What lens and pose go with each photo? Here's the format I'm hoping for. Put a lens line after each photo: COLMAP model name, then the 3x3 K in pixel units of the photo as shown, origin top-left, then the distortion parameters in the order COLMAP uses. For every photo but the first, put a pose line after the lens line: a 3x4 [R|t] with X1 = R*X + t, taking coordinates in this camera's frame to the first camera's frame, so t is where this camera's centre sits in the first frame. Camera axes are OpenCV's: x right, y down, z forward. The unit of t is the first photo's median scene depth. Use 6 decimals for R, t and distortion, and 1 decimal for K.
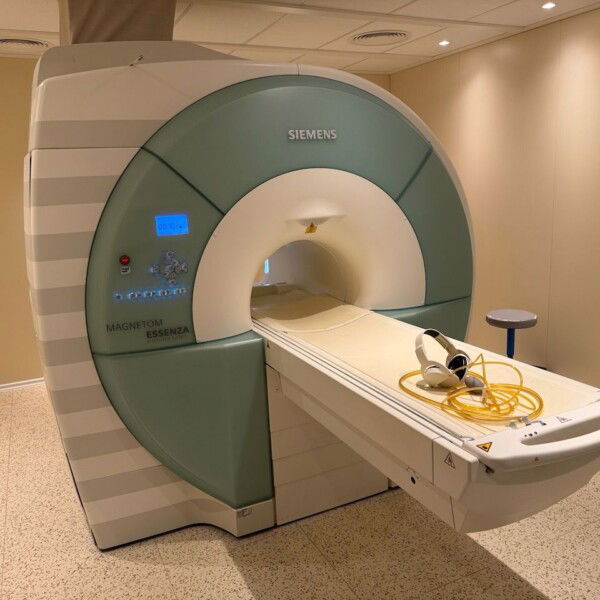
lens RADIAL K [[573.8, 0, 318.7], [0, 573.8, 291.9], [0, 0, 1]] dist [0.007516, 0.000000]
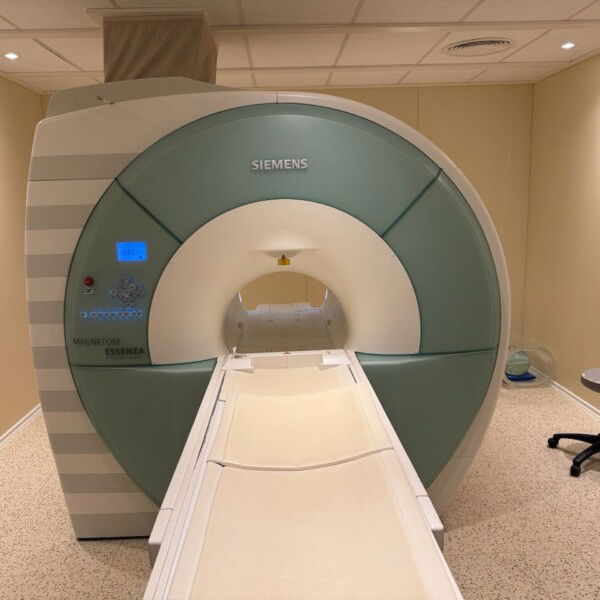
lens RADIAL K [[573.8, 0, 297.7], [0, 573.8, 300.6], [0, 0, 1]] dist [0.007516, 0.000000]
pose [[0.917661, 0.087123, -0.387696, 0.417501], [-0.089159, 0.995936, 0.012772, -0.063186], [0.387233, 0.022847, 0.921699, 0.133605]]
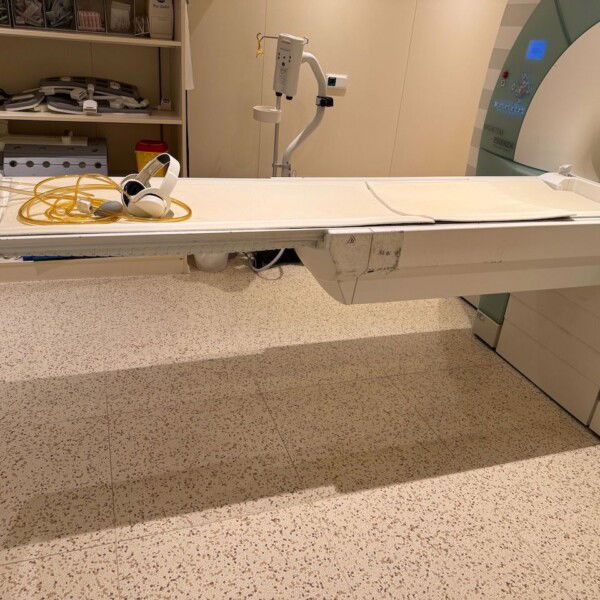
lens RADIAL K [[573.8, 0, 301.3], [0, 573.8, 302.2], [0, 0, 1]] dist [0.007516, 0.000000]
pose [[-0.112844, 0.469266, -0.875817, 0.981626], [-0.285436, 0.828984, 0.480950, -0.110977], [0.951731, 0.304262, 0.040399, 0.613001]]
